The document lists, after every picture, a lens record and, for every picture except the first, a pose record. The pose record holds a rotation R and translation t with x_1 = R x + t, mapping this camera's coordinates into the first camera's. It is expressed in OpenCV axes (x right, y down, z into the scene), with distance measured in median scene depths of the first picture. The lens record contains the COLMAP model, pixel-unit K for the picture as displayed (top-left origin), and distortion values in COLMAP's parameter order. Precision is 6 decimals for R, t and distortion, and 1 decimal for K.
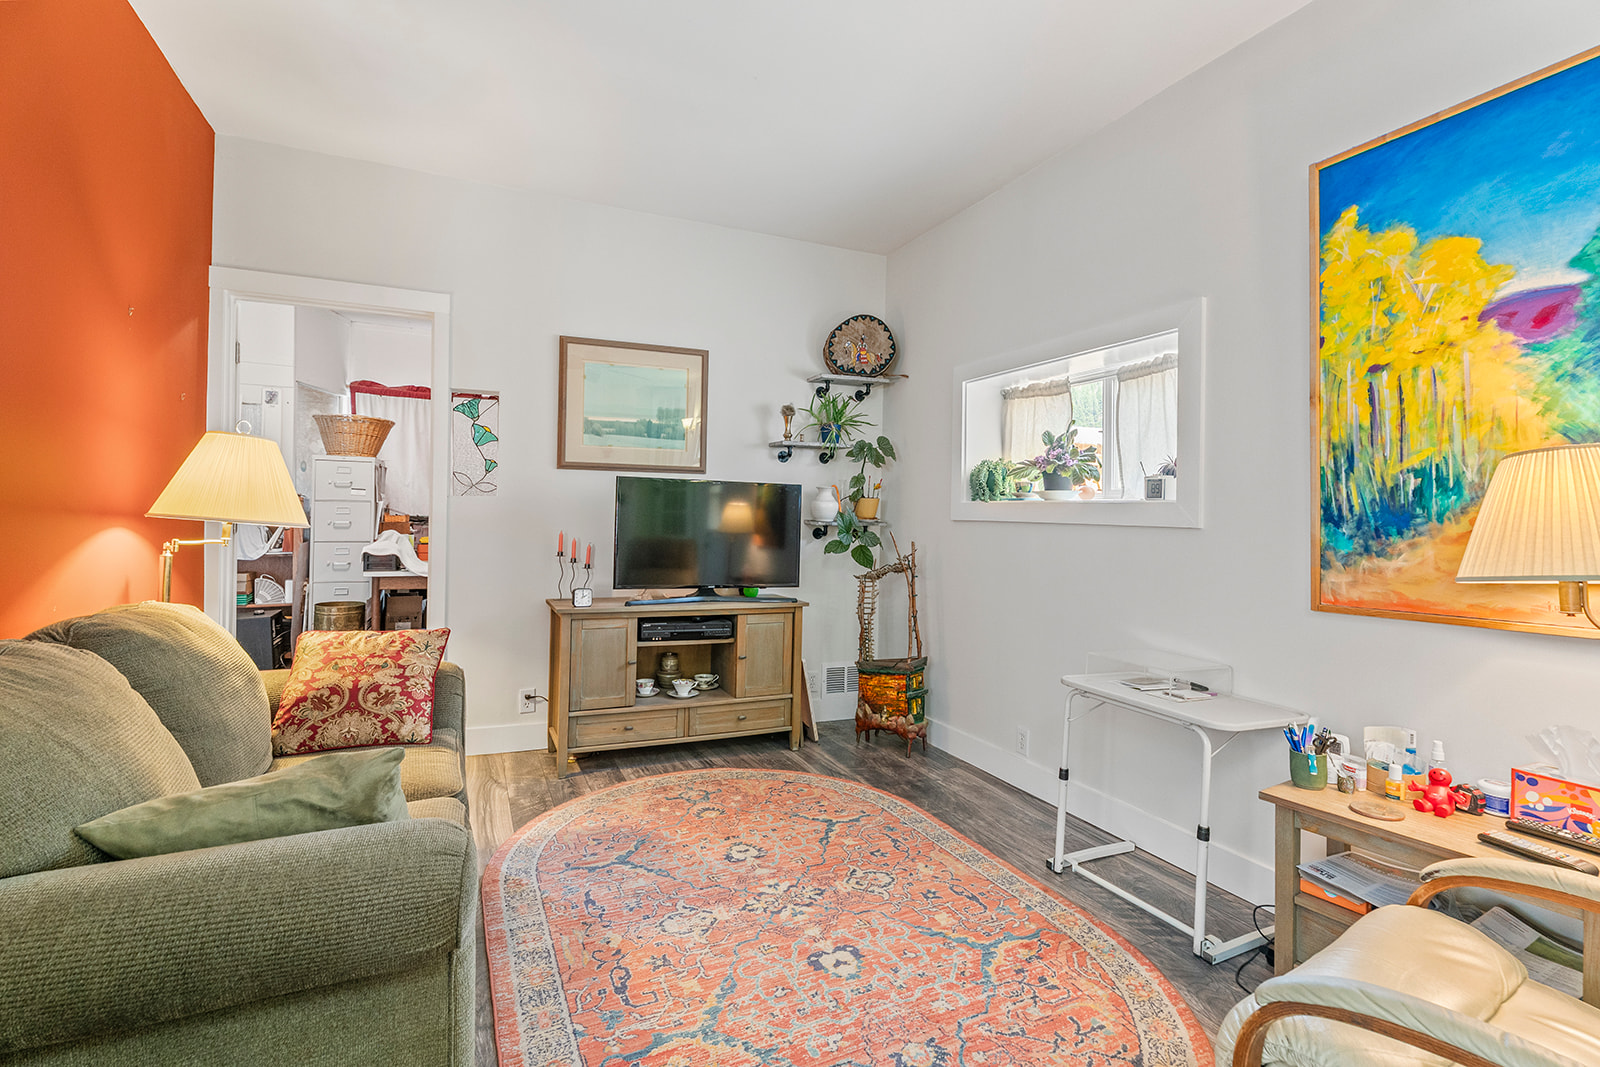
lens RADIAL K [[727.8, 0, 790.9], [0, 727.8, 518.3], [0, 0, 1]] dist [0.001799, -0.000362]
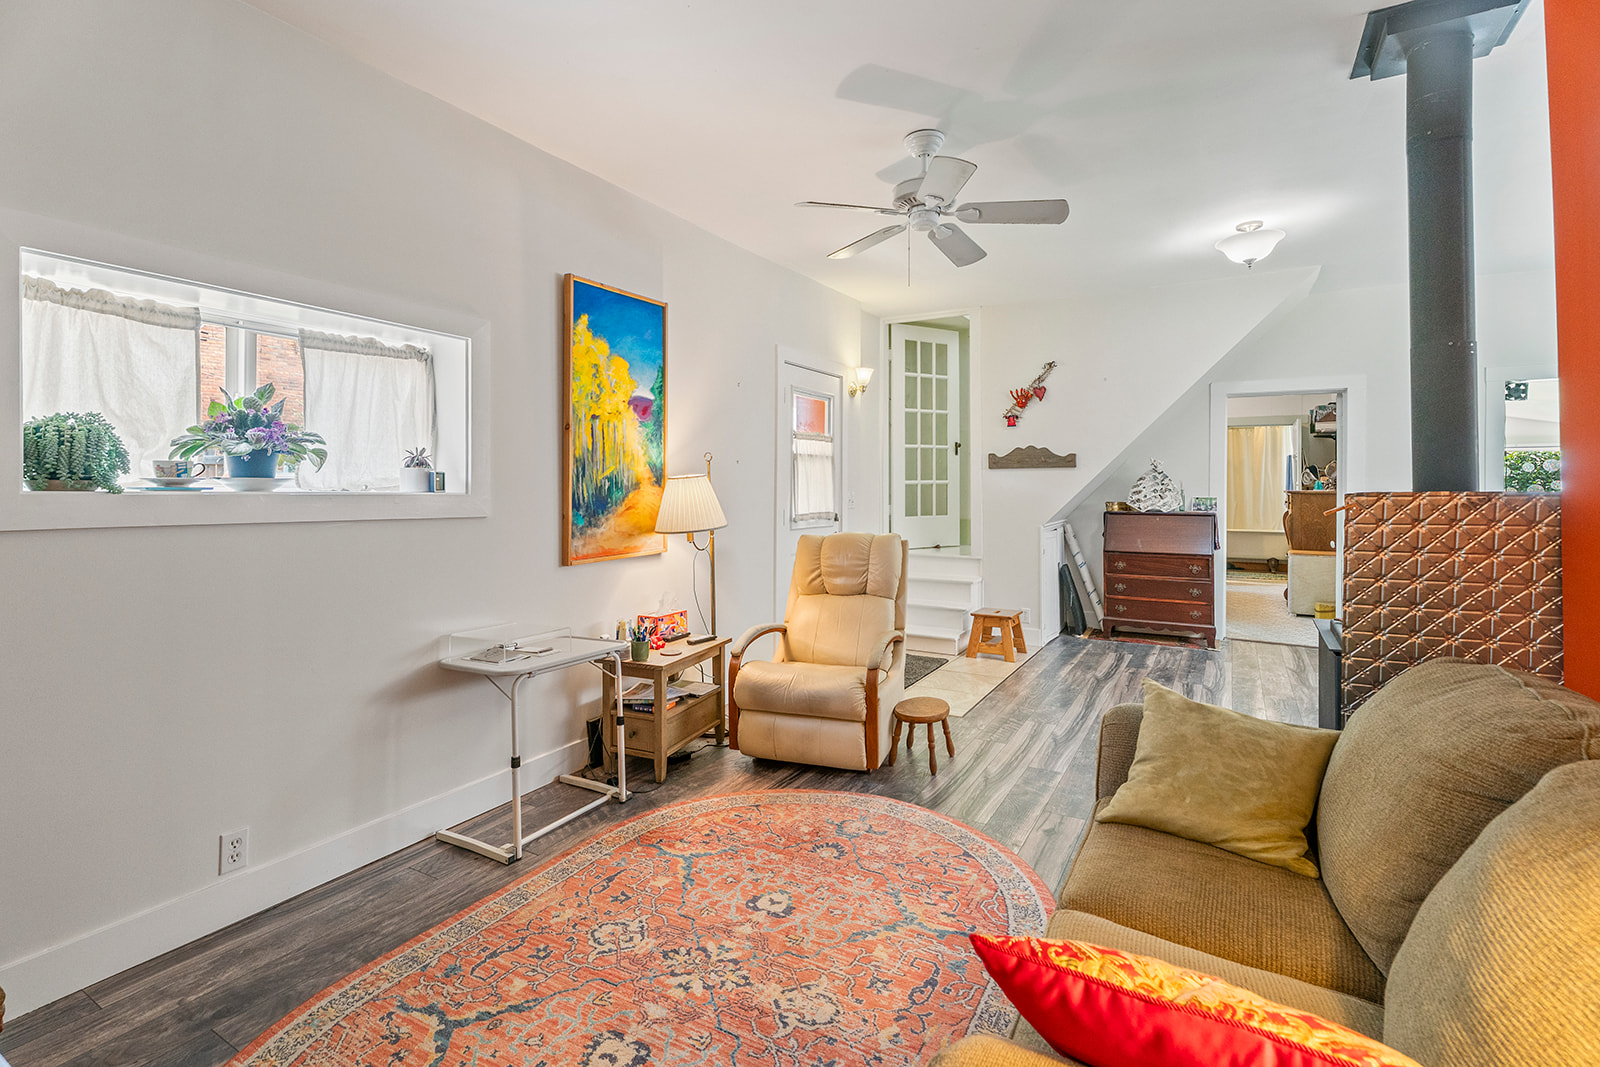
lens RADIAL K [[727.8, 0, 811.2], [0, 727.8, 487.5], [0, 0, 1]] dist [0.001799, -0.000362]
pose [[-0.585707, -0.018813, 0.810304, -0.520402], [-0.009213, 0.999821, 0.016554, -0.043446], [-0.810470, 0.002231, -0.585775, 0.942539]]
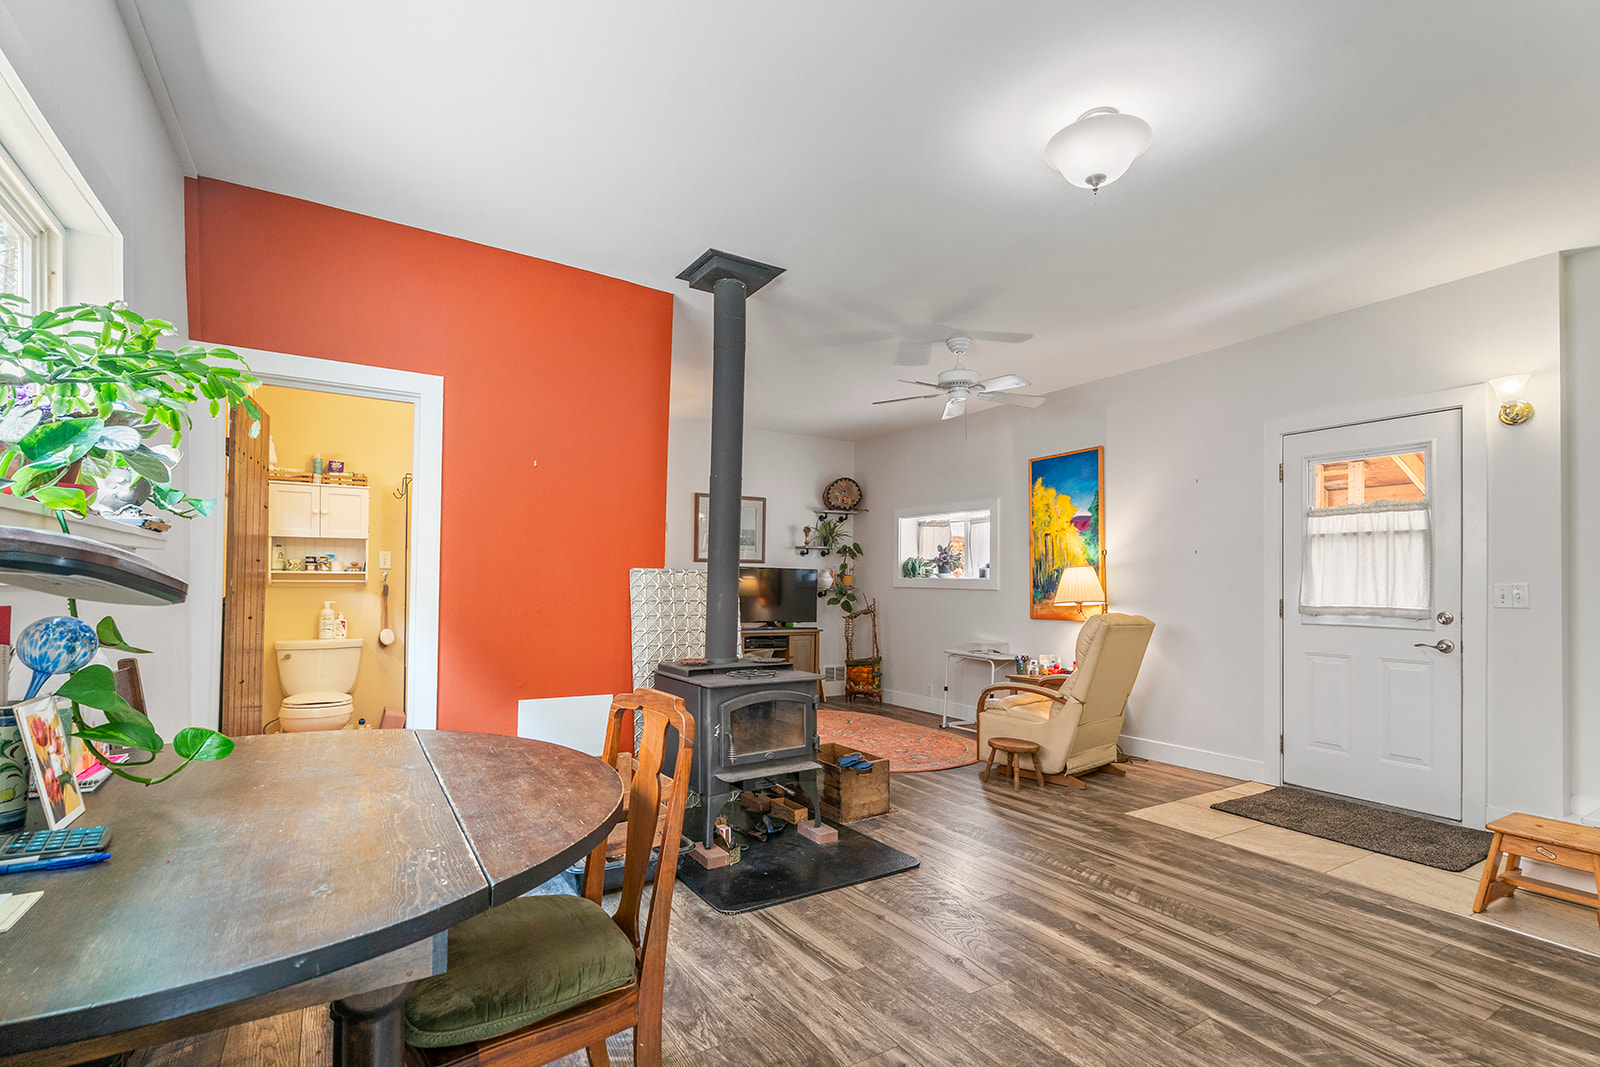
lens RADIAL K [[727.8, 0, 783.4], [0, 727.8, 585.6], [0, 0, 1]] dist [0.001799, -0.000362]
pose [[0.992945, -0.005439, 0.118448, -0.353110], [0.005374, 0.999985, 0.000874, -0.005862], [-0.118451, -0.000232, 0.992960, -1.056434]]
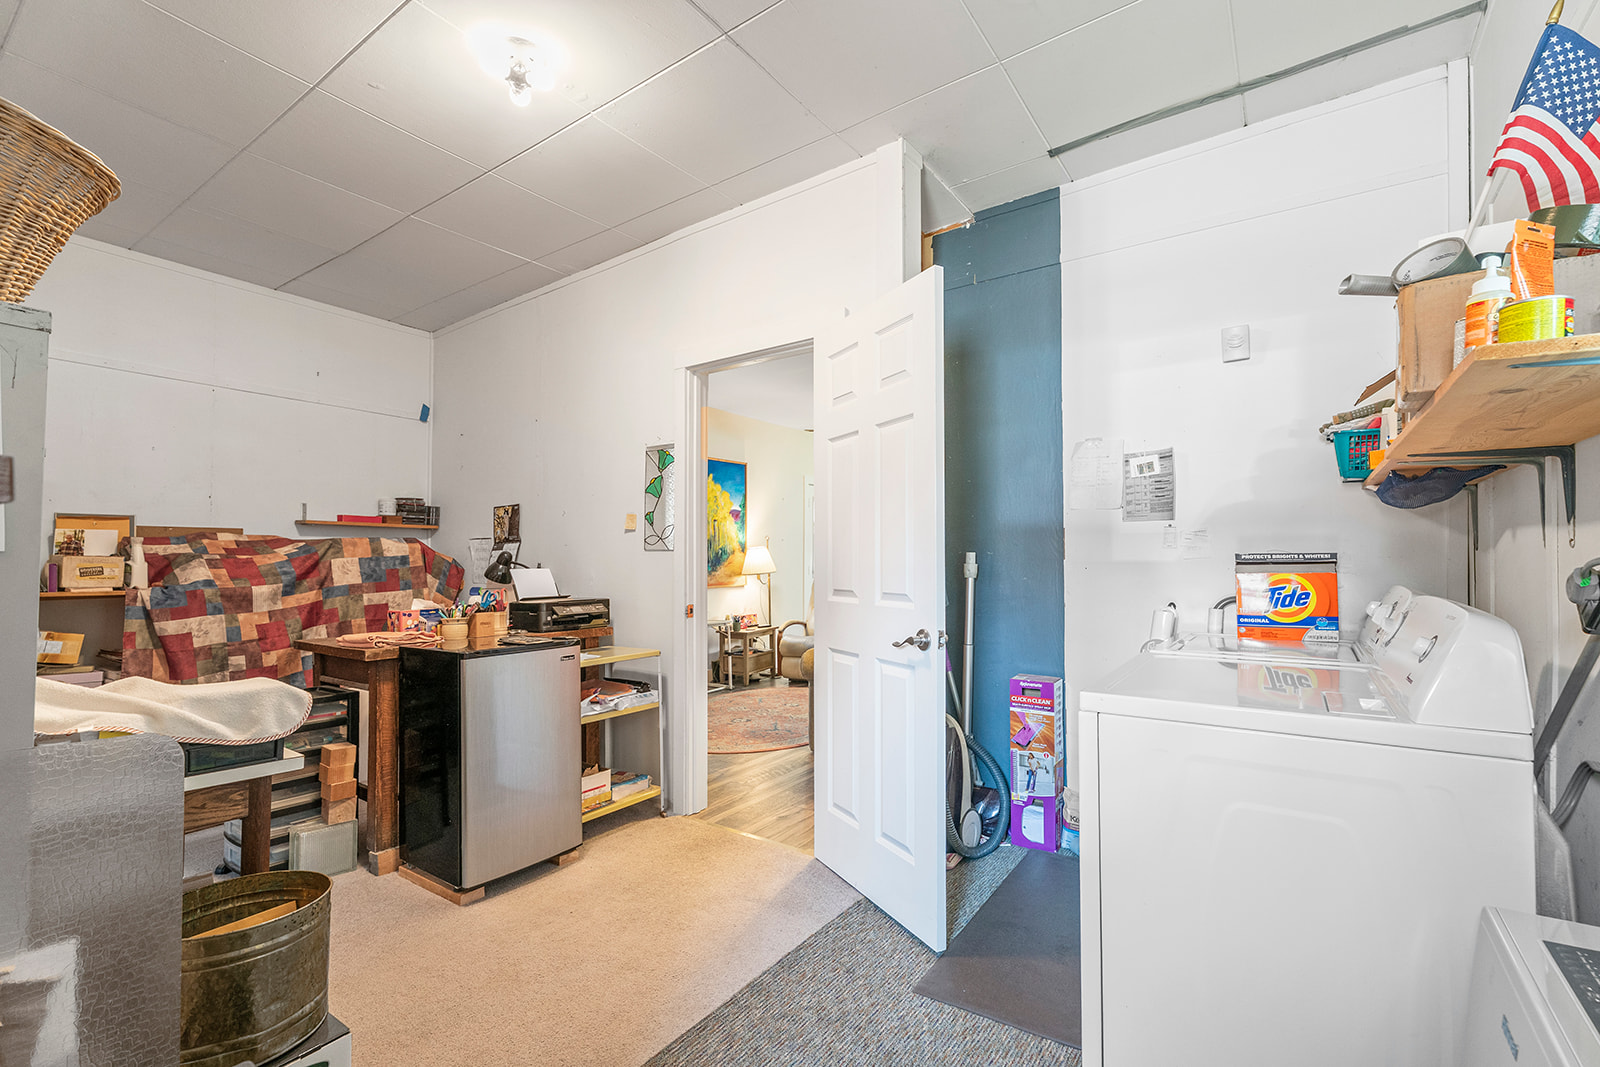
lens RADIAL K [[727.8, 0, 795.7], [0, 727.8, 543.1], [0, 0, 1]] dist [0.001799, -0.000362]
pose [[-0.501278, 0.002800, 0.865282, -1.539083], [-0.003837, 0.999978, -0.005459, -0.042921], [-0.865278, -0.006057, -0.501256, 1.481570]]
